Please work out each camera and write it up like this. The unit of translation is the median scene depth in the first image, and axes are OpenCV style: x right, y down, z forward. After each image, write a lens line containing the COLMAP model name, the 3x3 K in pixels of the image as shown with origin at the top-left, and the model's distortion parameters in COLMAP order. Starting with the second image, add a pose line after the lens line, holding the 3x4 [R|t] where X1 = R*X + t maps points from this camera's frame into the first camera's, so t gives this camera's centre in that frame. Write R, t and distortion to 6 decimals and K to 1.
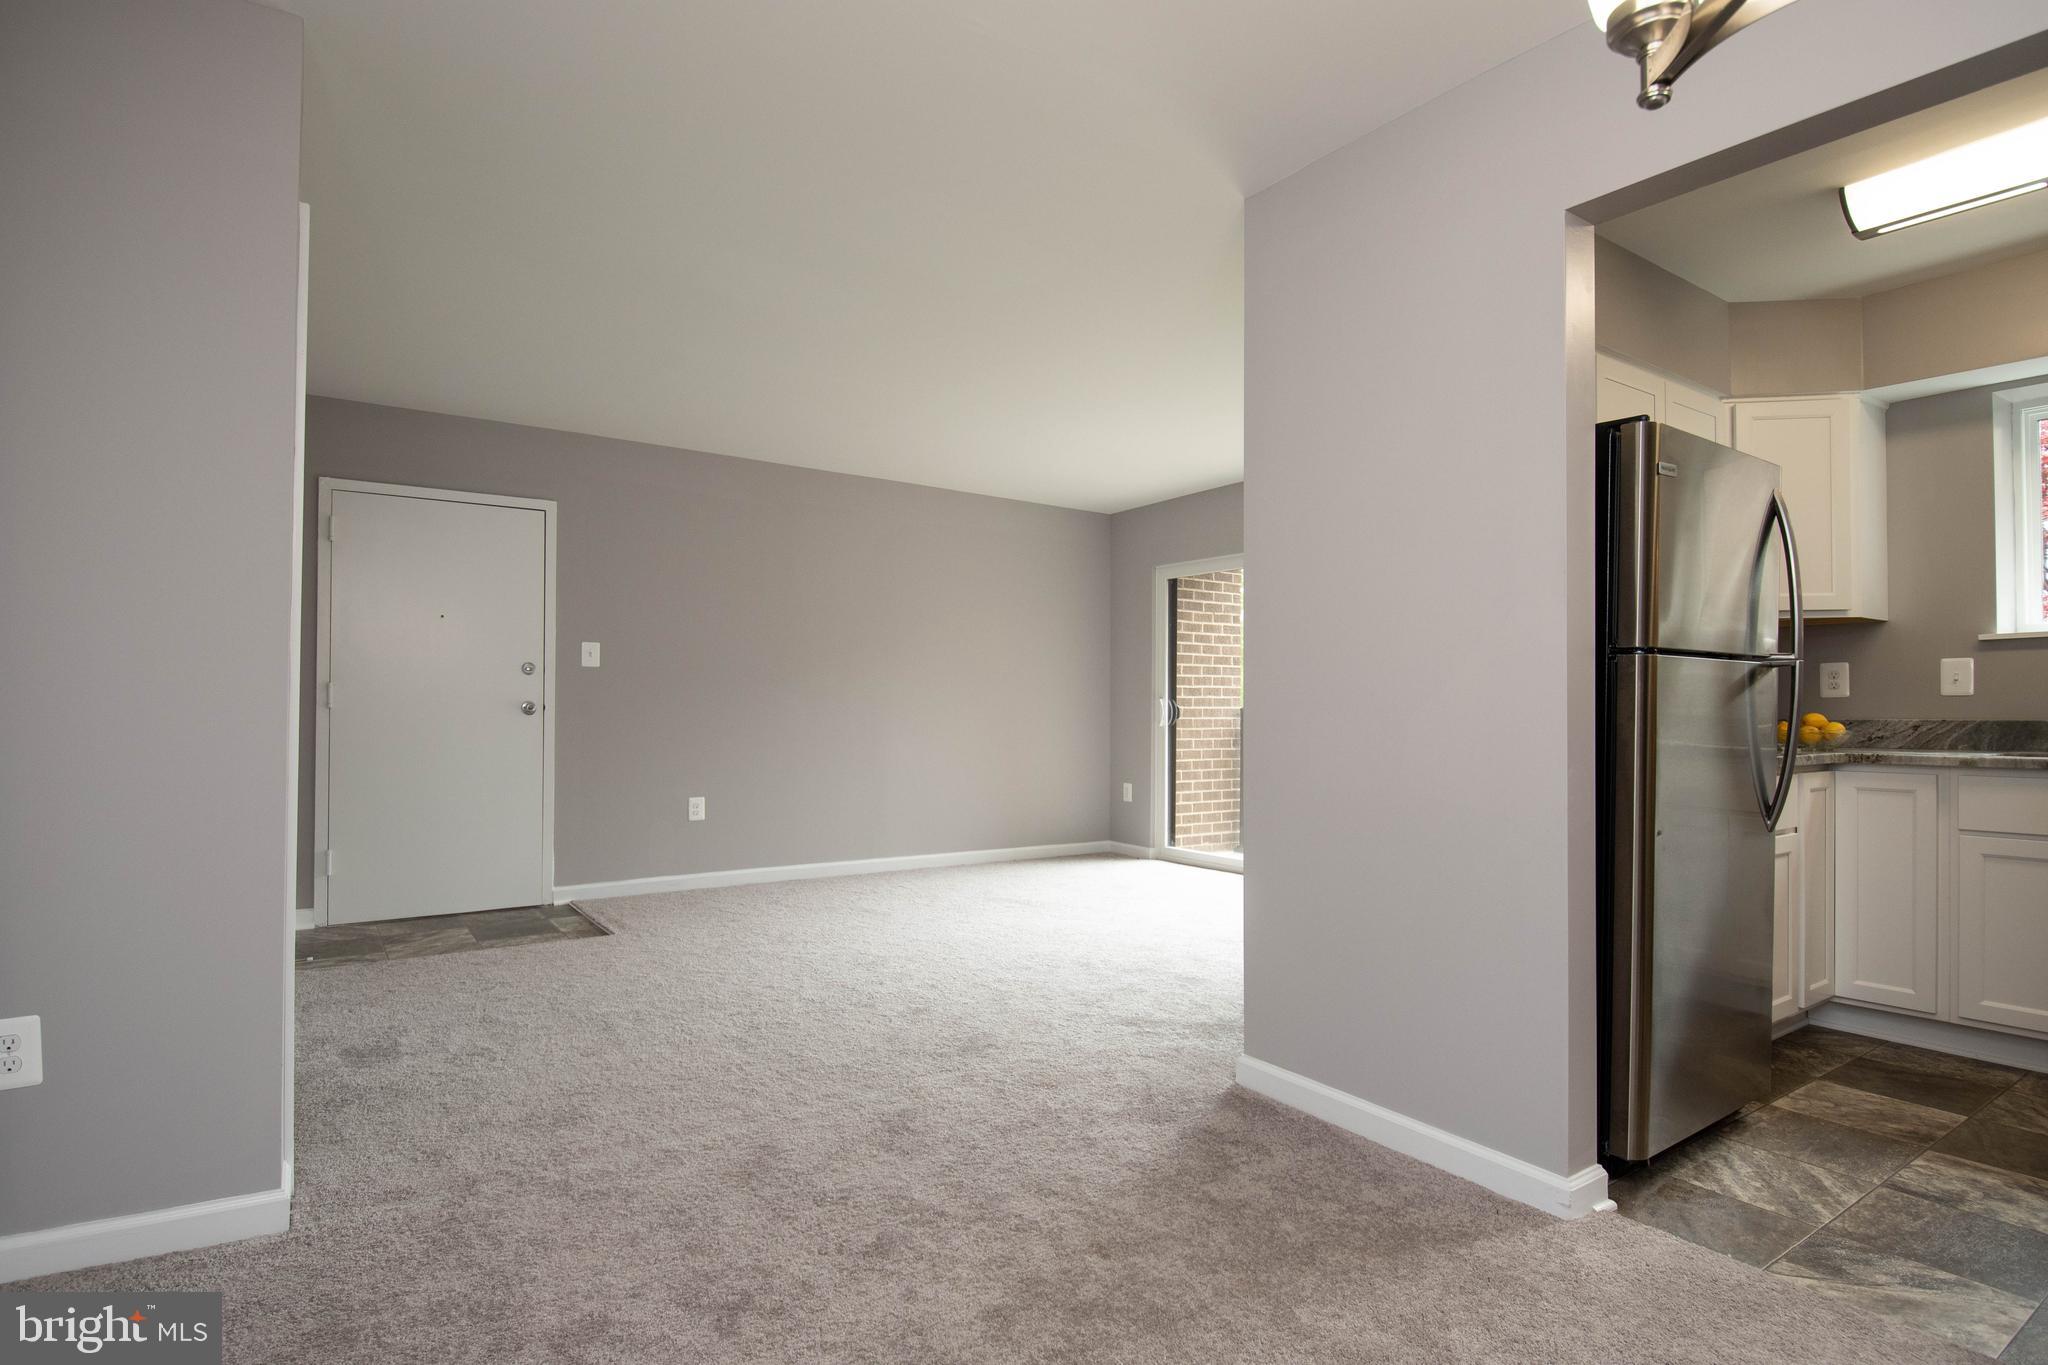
lens RADIAL K [[1061.7, 0, 1027.2], [0, 1061.7, 691.5], [0, 0, 1]] dist [-0.008812, -0.004348]
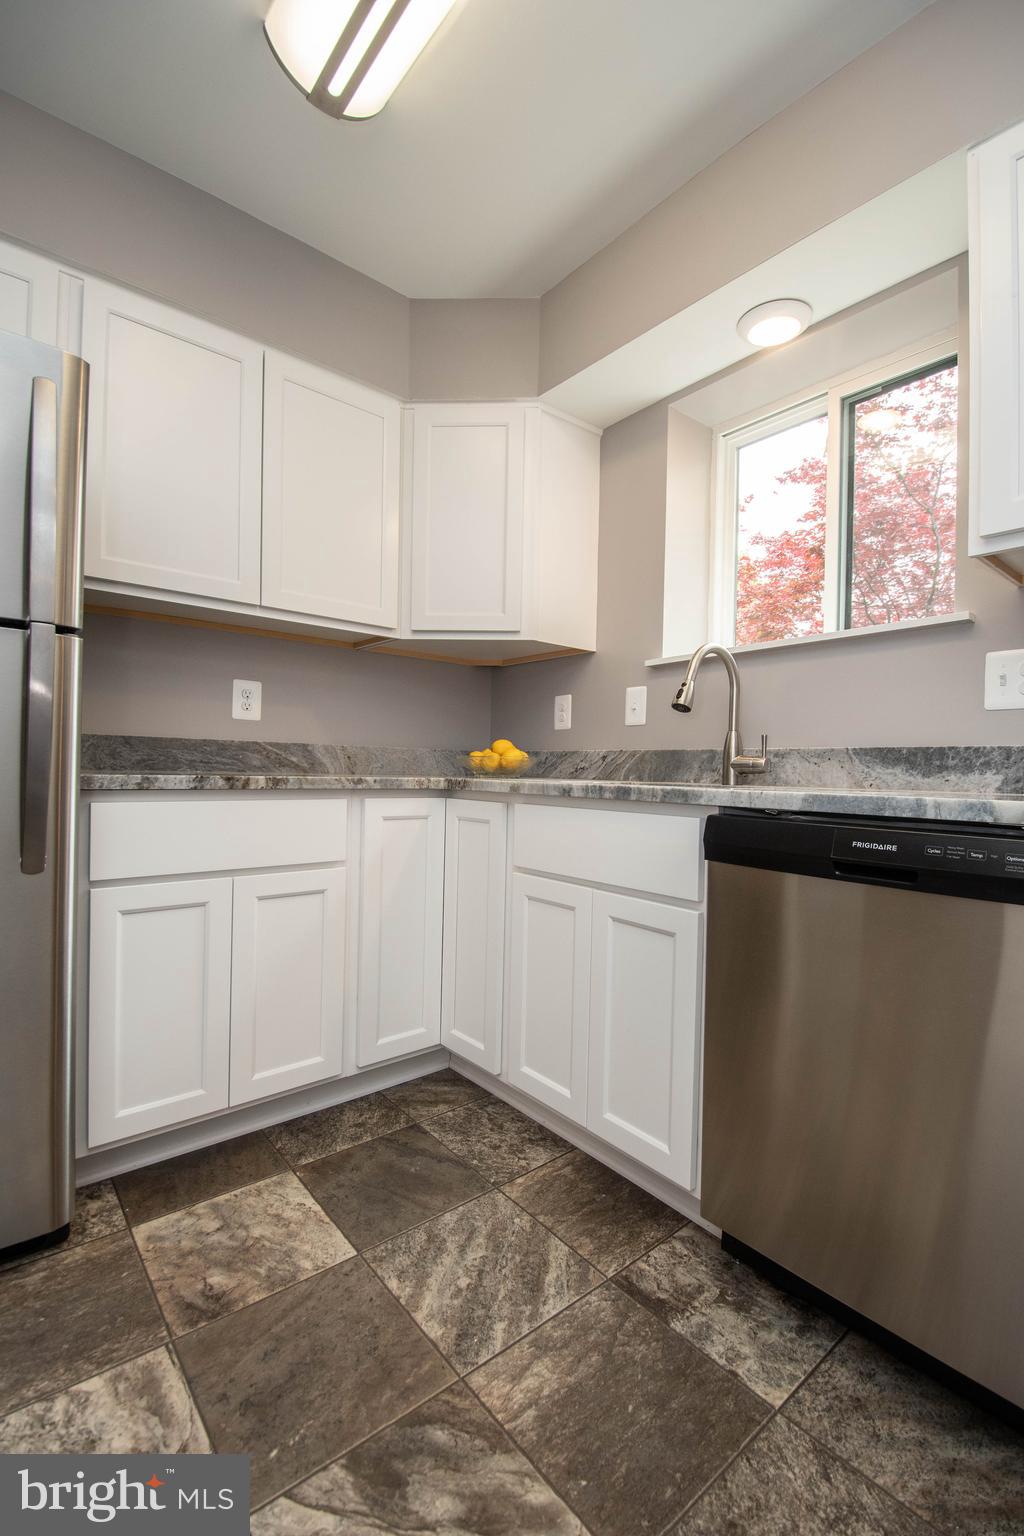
lens RADIAL K [[674.3, 0, 527.5], [0, 674.3, 777.7], [0, 0, 1]] dist [-0.000633, -0.012181]
pose [[0.995011, 0.017619, 0.098194, 0.752946], [-0.020495, 0.999388, 0.028354, 0.038344], [-0.097635, -0.030225, 0.994763, 0.404326]]
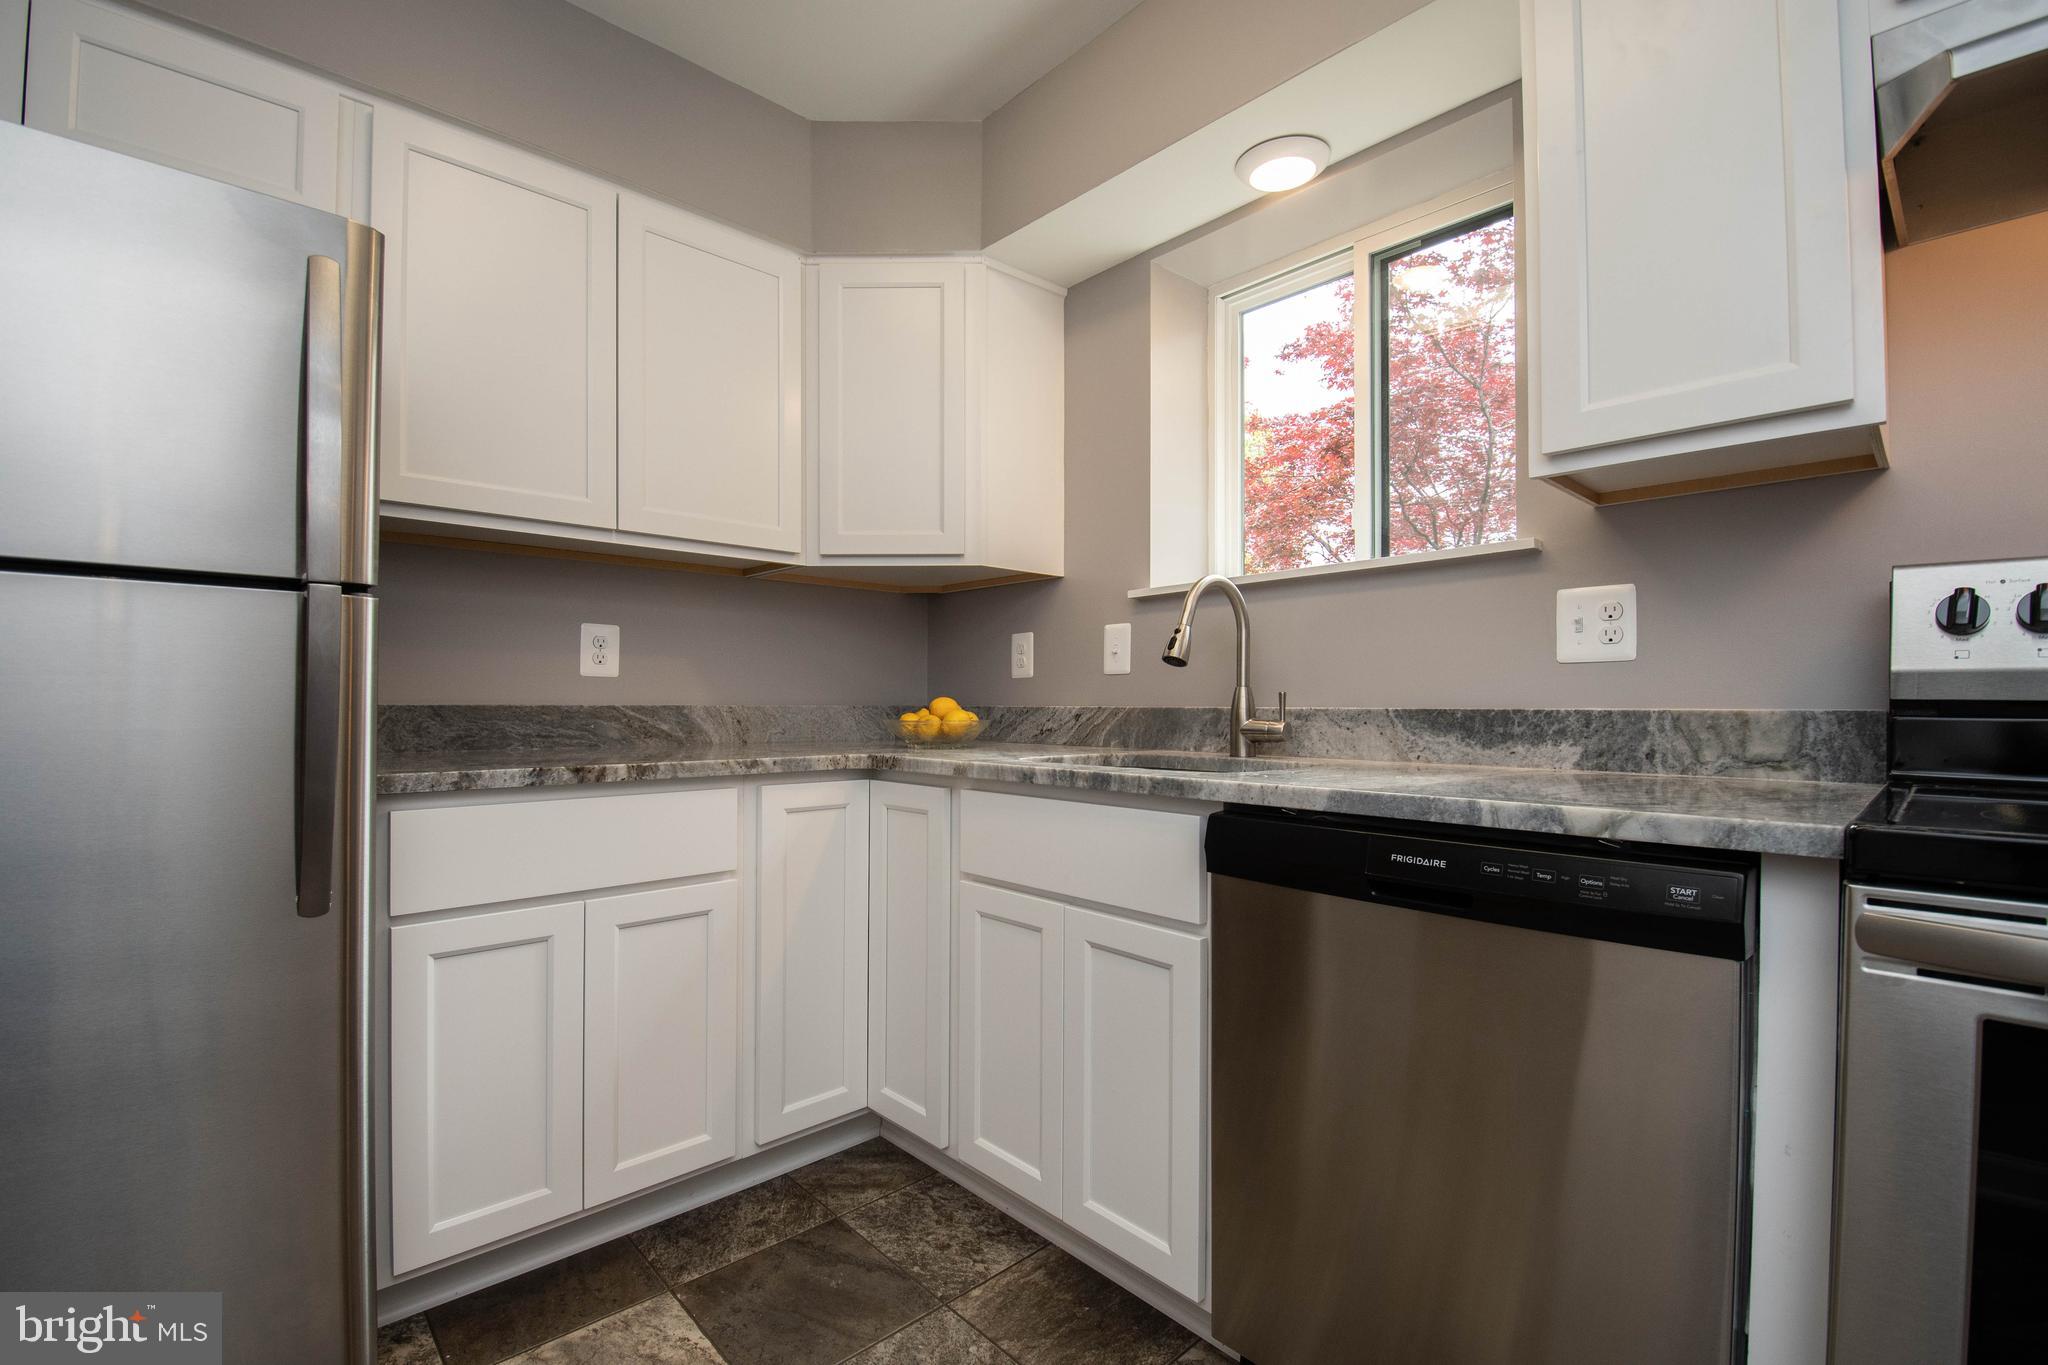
lens RADIAL K [[899.1, 0, 1014.5], [0, 899.1, 698.6], [0, 0, 1]] dist [-0.000633, -0.012181]
pose [[0.990604, 0.000539, 0.136759, 0.753858], [-0.002113, 0.999933, 0.011363, 0.014968], [-0.136744, -0.011545, 0.990539, 0.395906]]
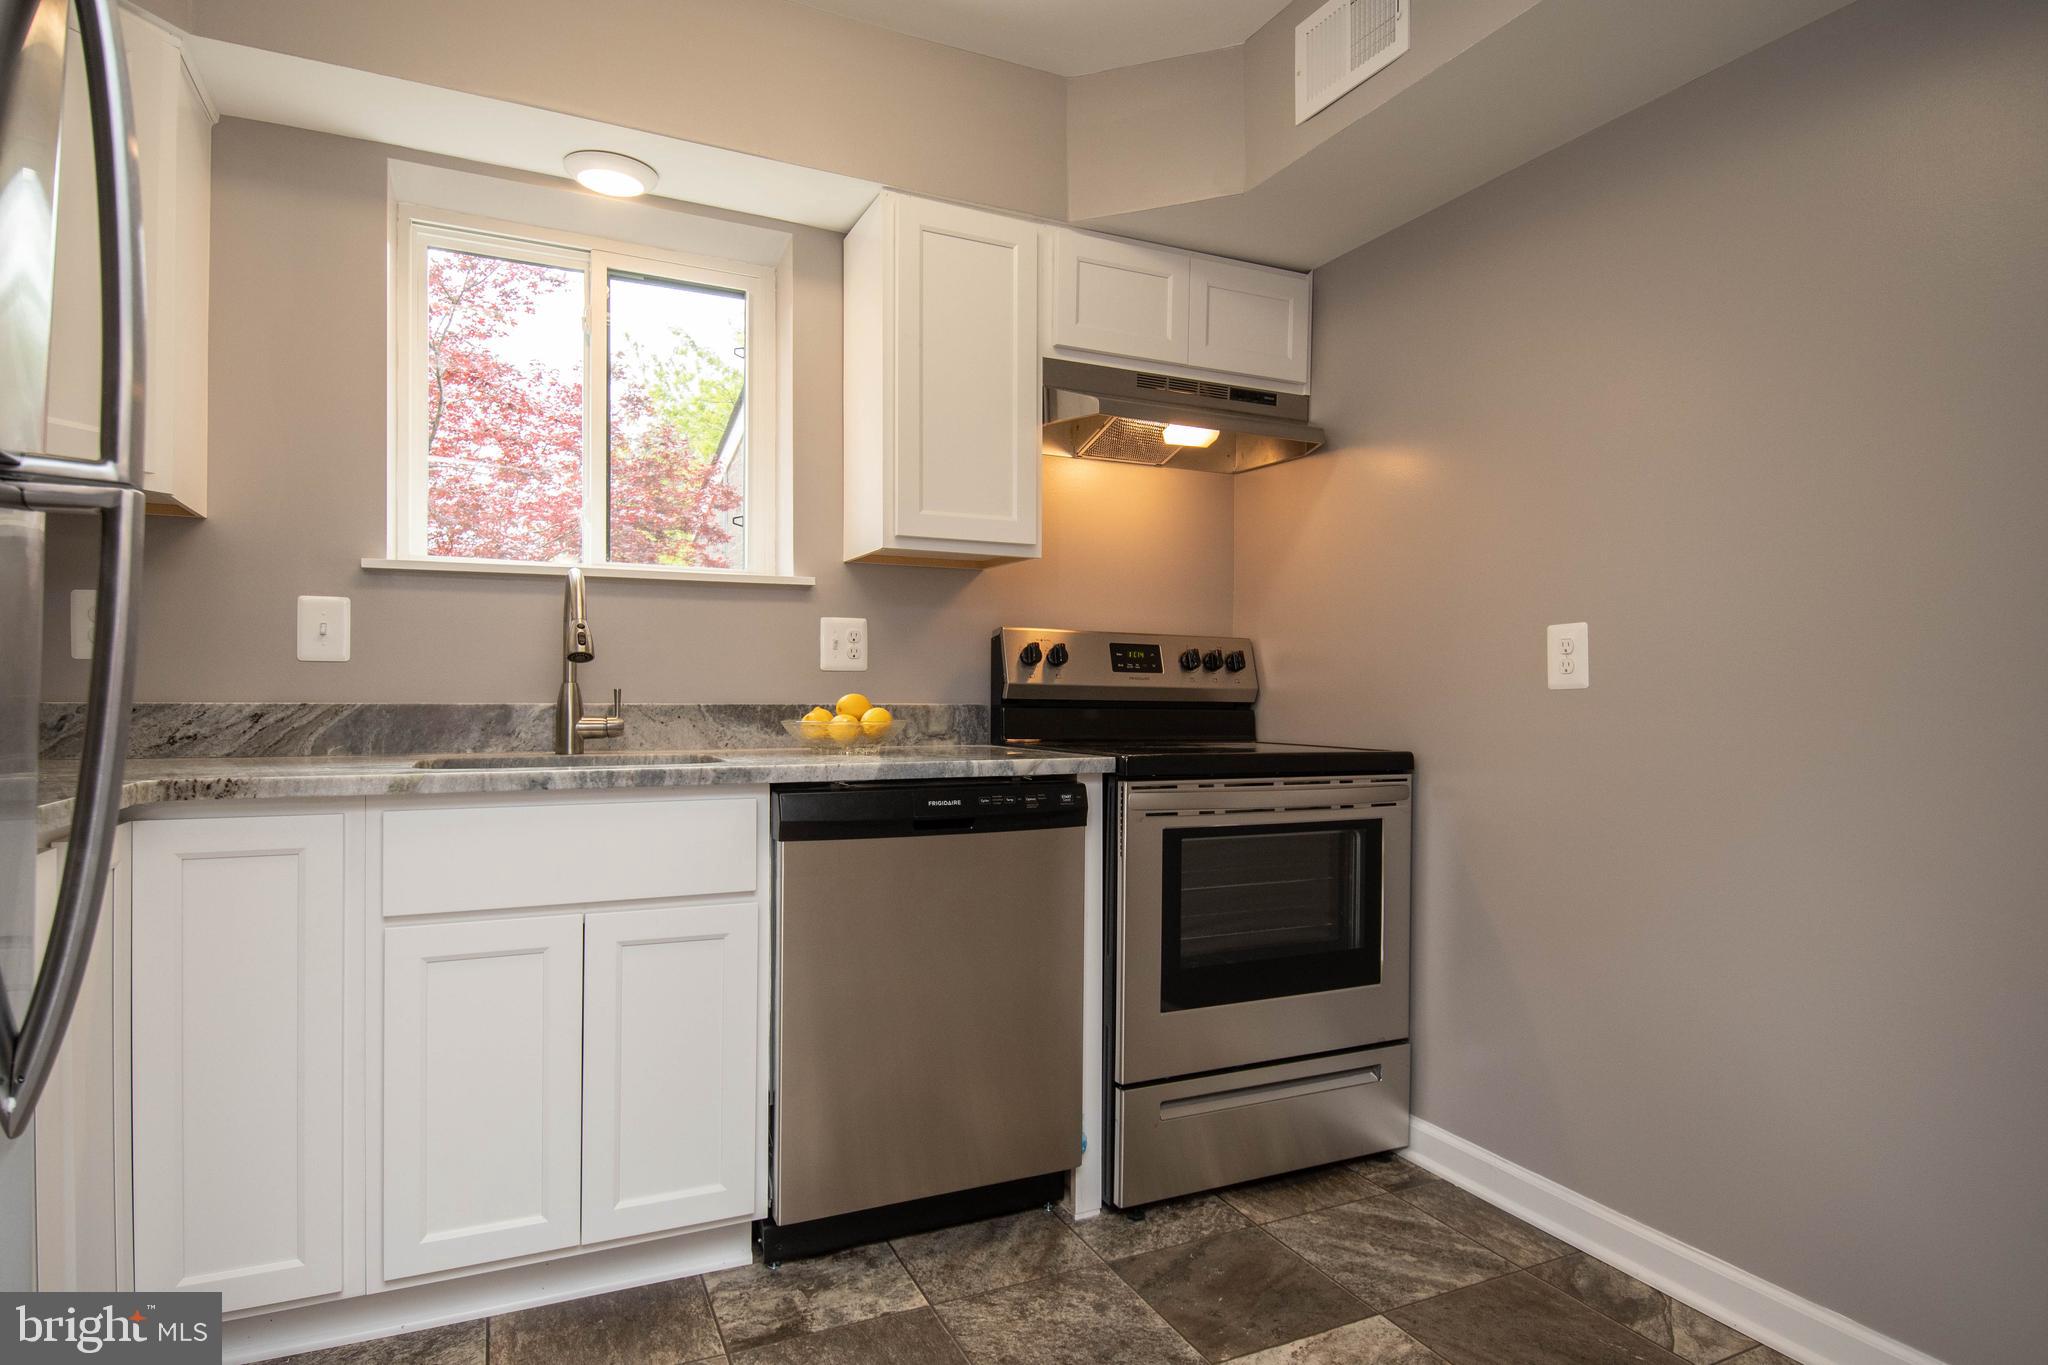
lens RADIAL K [[1087.5, 0, 1002.3], [0, 1087.5, 712.8], [0, 0, 1]] dist [-0.001381, -0.001554]
pose [[0.174671, -0.015301, 0.984508, 0.375767], [-0.020401, 0.999608, 0.019155, 0.013893], [-0.984416, -0.023431, 0.174290, 0.549474]]
